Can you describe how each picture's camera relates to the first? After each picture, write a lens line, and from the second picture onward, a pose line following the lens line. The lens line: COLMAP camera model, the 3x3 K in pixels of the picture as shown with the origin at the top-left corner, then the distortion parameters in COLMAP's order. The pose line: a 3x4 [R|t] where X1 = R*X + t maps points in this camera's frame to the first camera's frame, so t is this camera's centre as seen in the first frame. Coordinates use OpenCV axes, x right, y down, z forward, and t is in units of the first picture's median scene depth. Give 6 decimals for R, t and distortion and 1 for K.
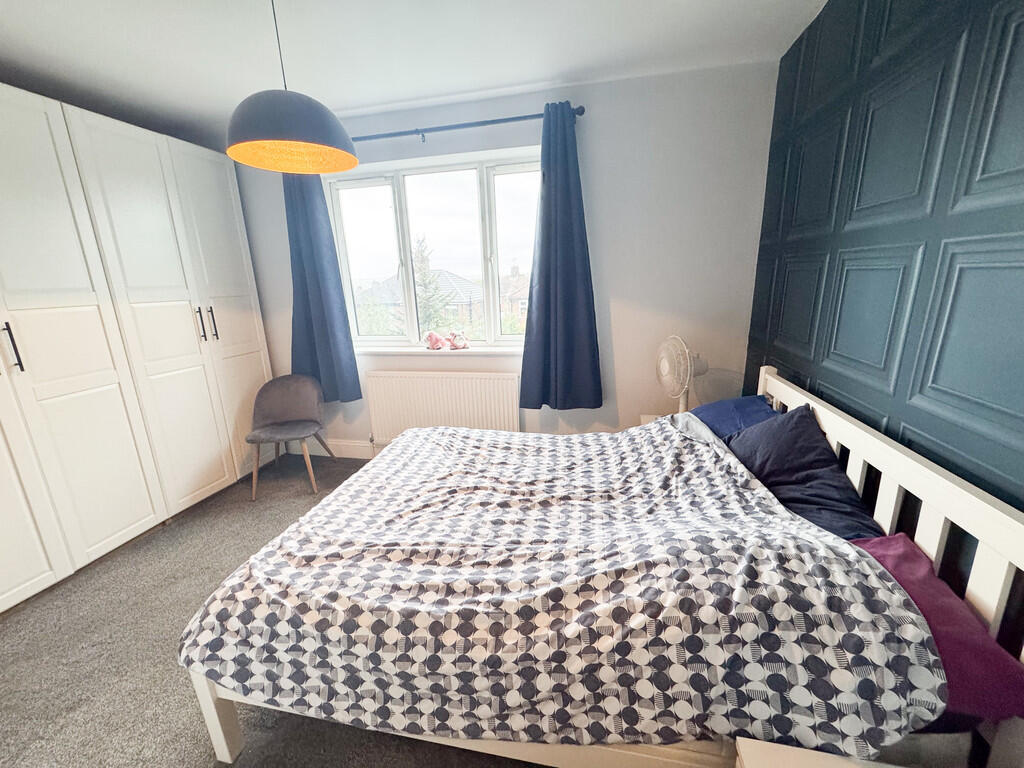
lens RADIAL K [[406.8, 0, 512.3], [0, 406.8, 386.7], [0, 0, 1]] dist [0.000830, 0.000026]
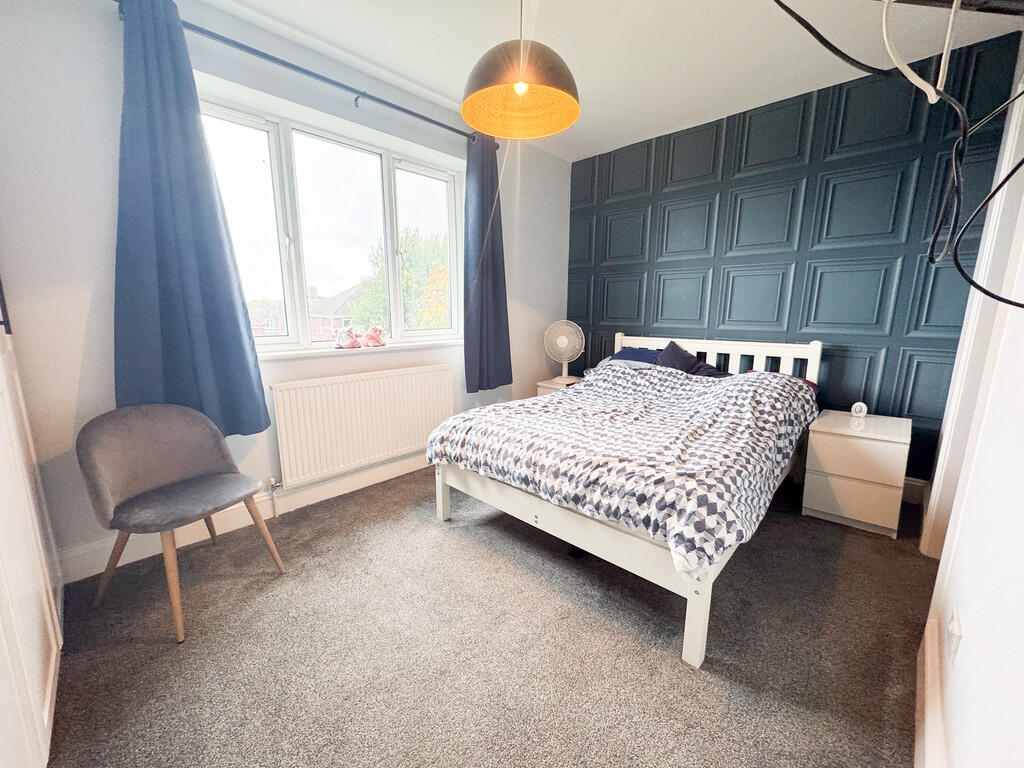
lens RADIAL K [[406.8, 0, 512.3], [0, 406.8, 386.7], [0, 0, 1]] dist [0.000830, 0.000026]
pose [[0.523346, -0.122898, 0.843211, -1.060063], [0.200234, 0.979573, 0.018496, 0.050902], [-0.828261, 0.159160, 0.537264, 0.428176]]
